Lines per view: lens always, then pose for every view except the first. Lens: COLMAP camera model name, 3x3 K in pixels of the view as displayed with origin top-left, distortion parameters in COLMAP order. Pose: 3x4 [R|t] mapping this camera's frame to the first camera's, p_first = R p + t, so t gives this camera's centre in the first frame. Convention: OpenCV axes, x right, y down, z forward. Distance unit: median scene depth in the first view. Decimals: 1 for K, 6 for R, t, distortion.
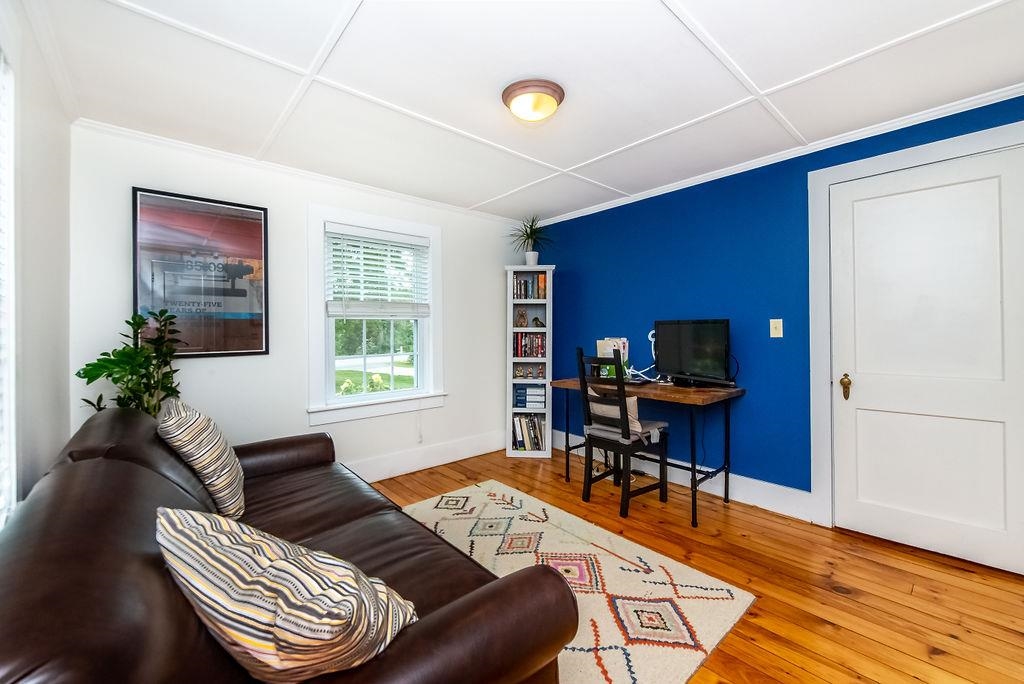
lens RADIAL K [[405.4, 0, 512.5], [0, 405.4, 324.0], [0, 0, 1]] dist [0.001660, -0.000287]
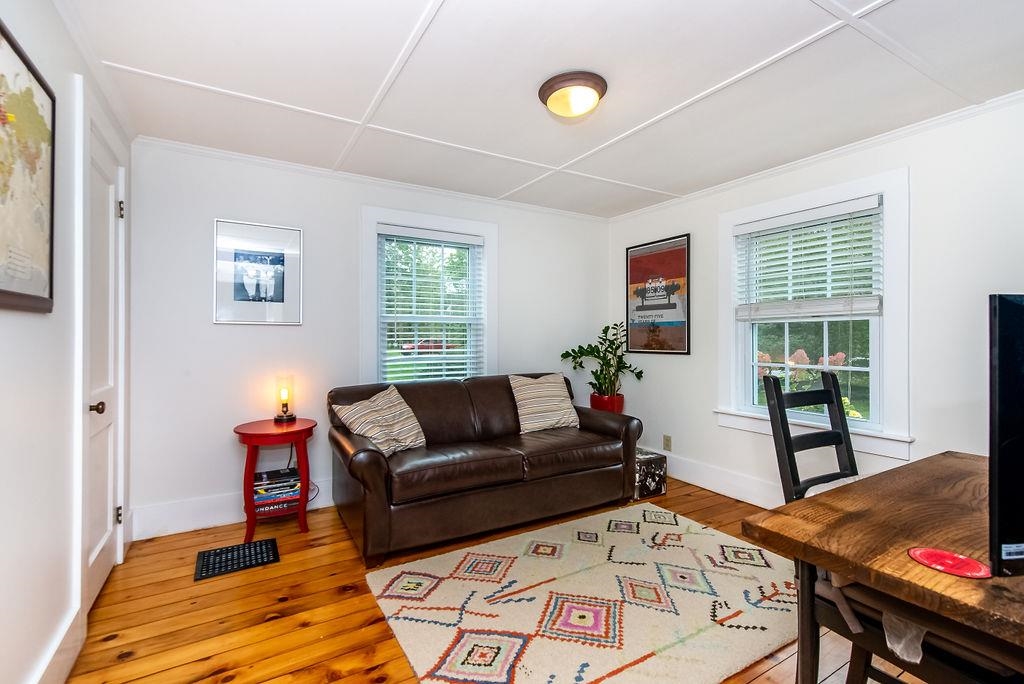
lens RADIAL K [[415.5, 0, 517.6], [0, 415.5, 335.0], [0, 0, 1]] dist [0.002218, 0.000069]
pose [[-0.124171, 0.001869, -0.992259, 0.730362], [0.017822, 0.999841, -0.000347, 0.007040], [0.992101, -0.017728, -0.124184, 0.702341]]
